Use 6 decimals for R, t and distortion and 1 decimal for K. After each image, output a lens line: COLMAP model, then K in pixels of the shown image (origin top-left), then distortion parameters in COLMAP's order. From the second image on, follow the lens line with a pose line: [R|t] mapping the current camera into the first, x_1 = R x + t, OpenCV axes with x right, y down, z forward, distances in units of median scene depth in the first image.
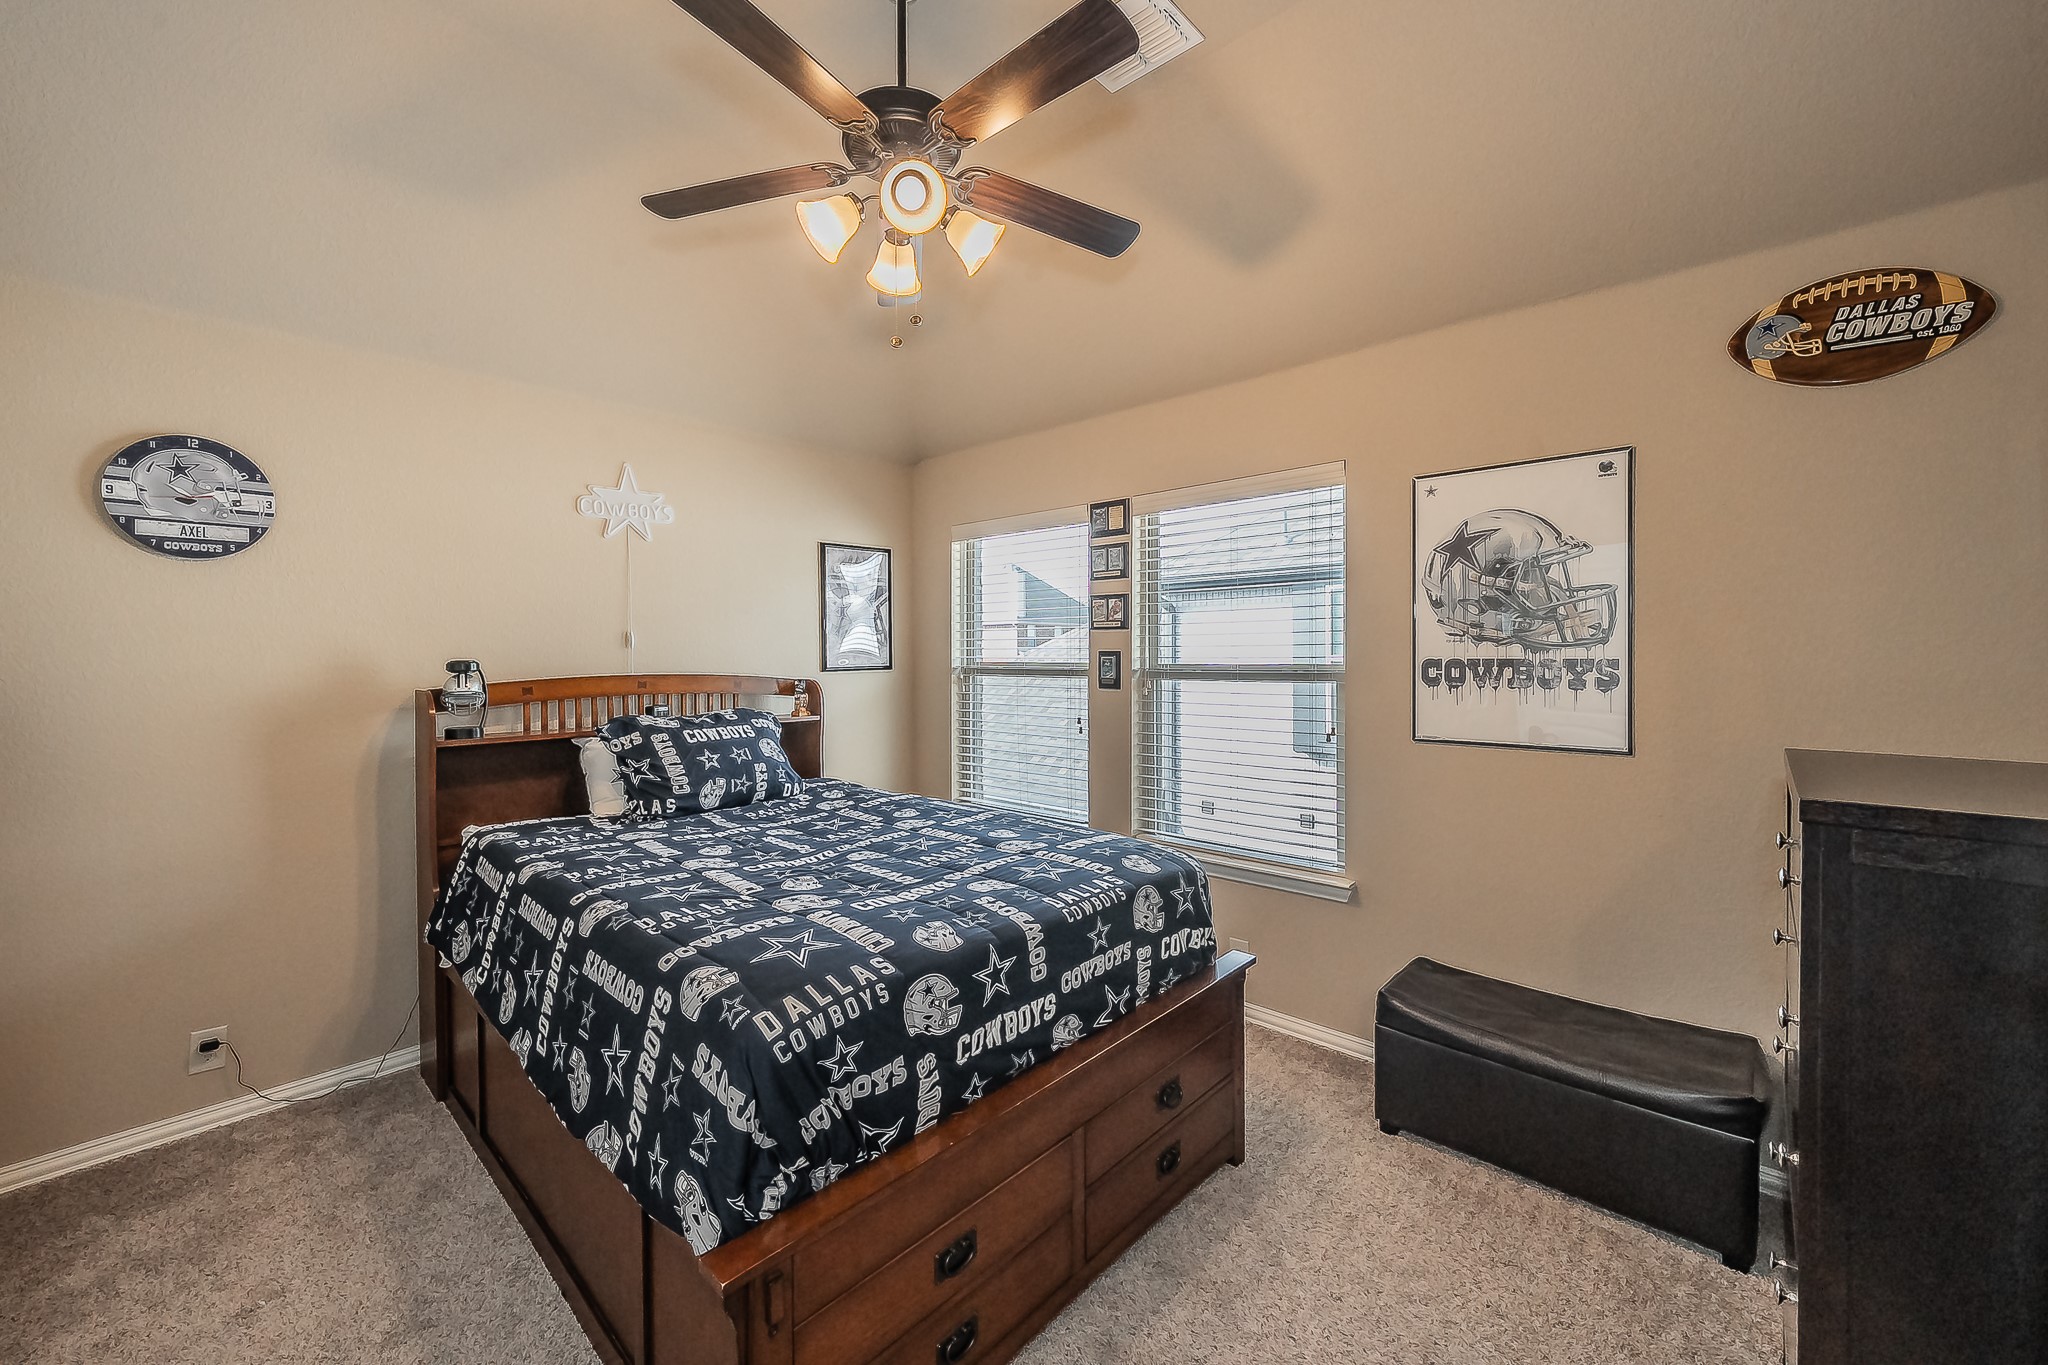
lens RADIAL K [[766.9, 0, 1025.1], [0, 766.9, 665.9], [0, 0, 1]] dist [0.000402, 0.000451]
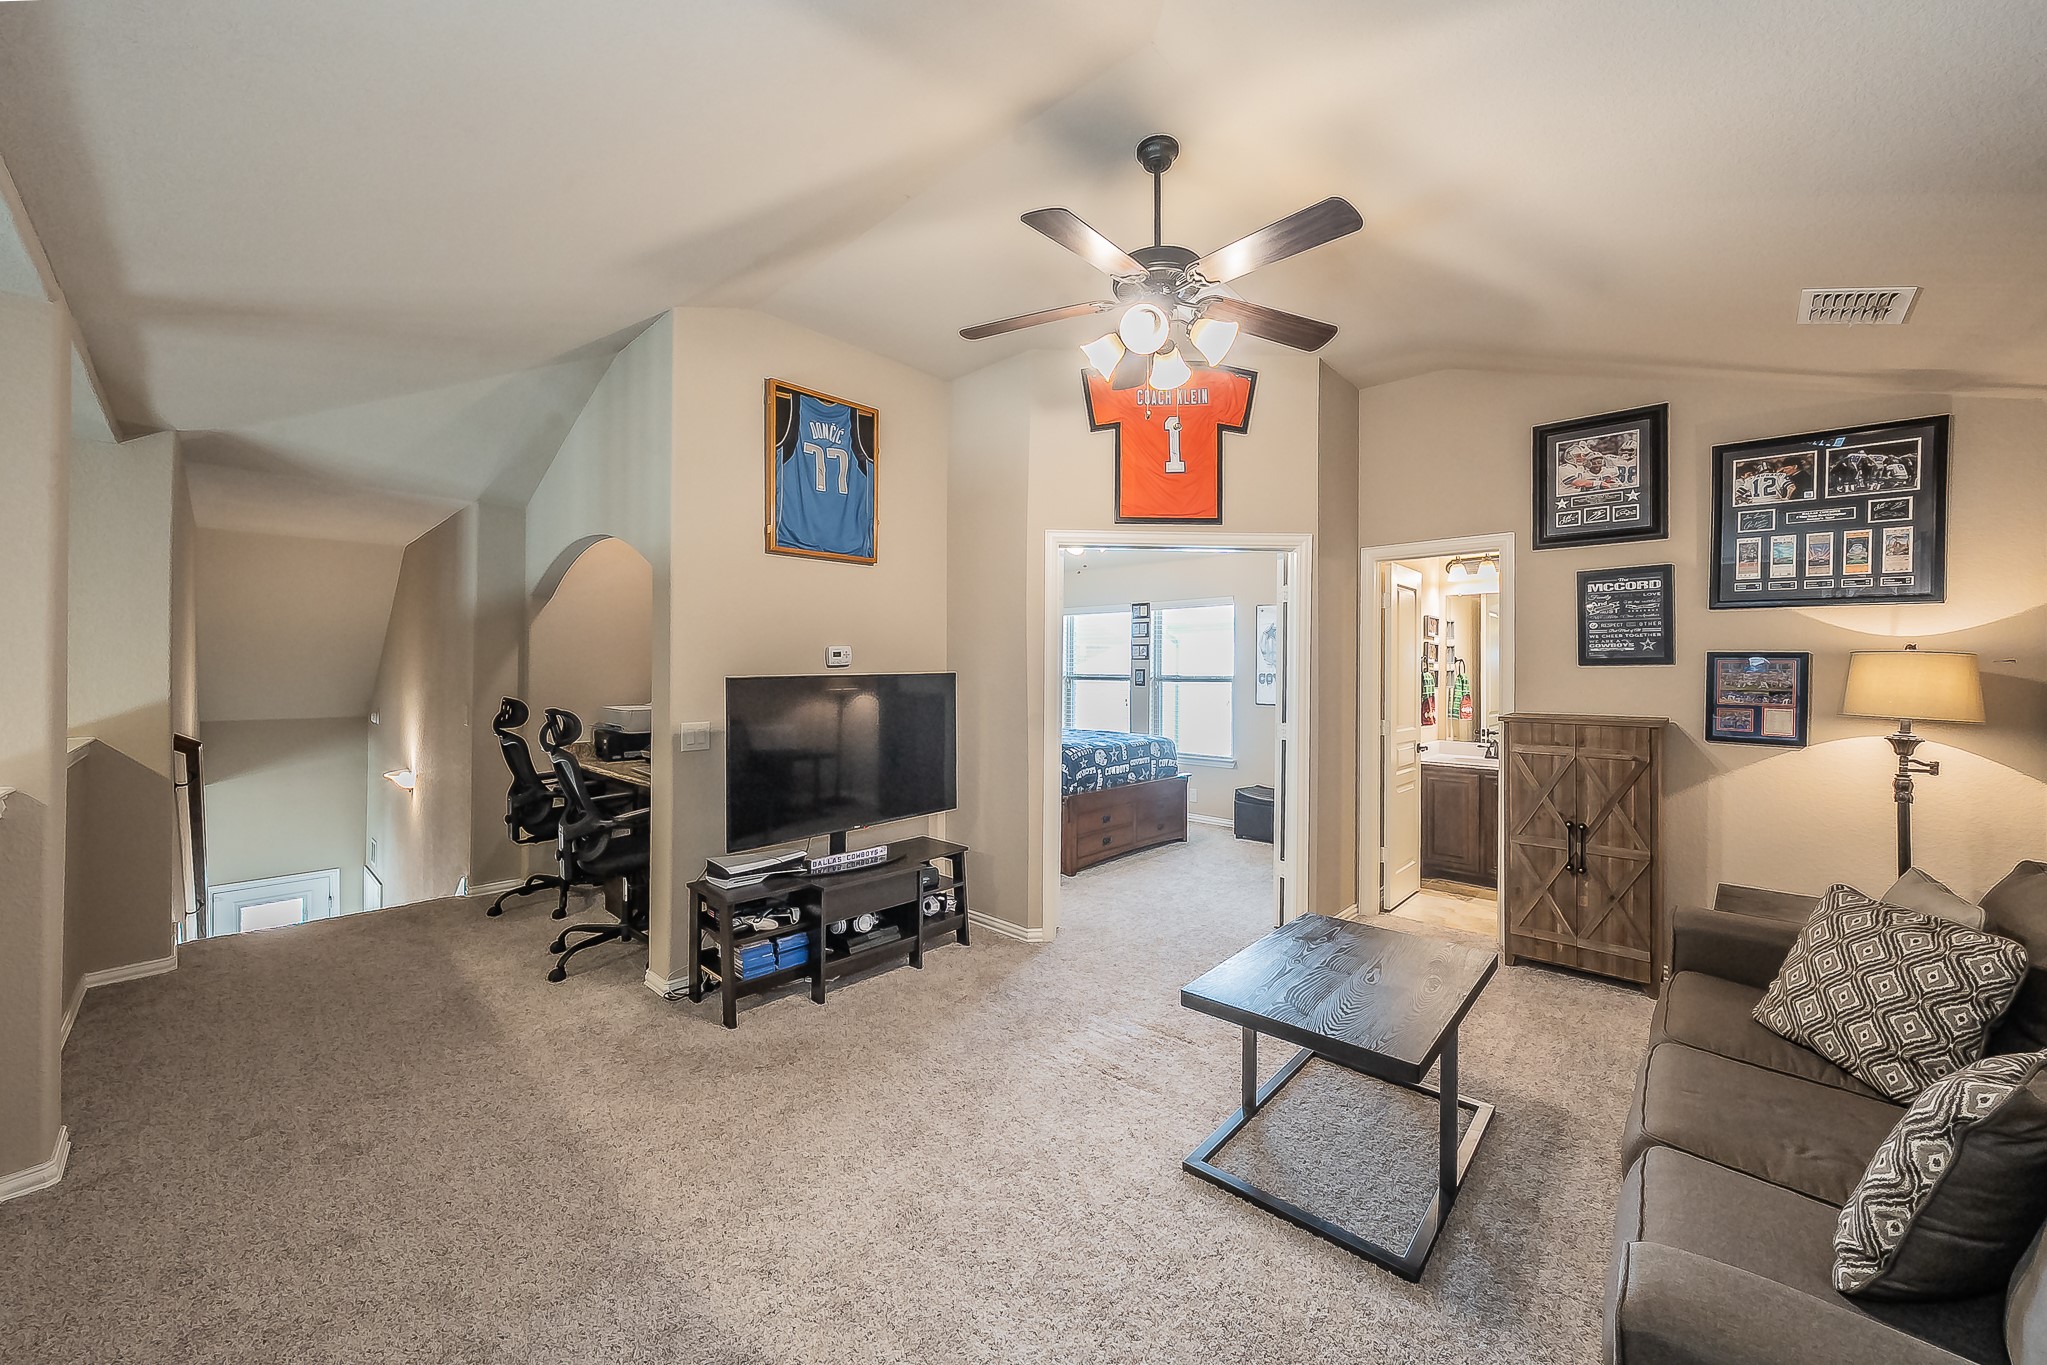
lens RADIAL K [[732.5, 0, 1021.2], [0, 732.5, 671.5], [0, 0, 1]] dist [-0.008787, -0.000023]
pose [[0.999417, 0.009852, -0.032677, -0.278277], [-0.010180, 0.999899, -0.009882, 0.021292], [0.032577, 0.010209, 0.999417, -1.913727]]
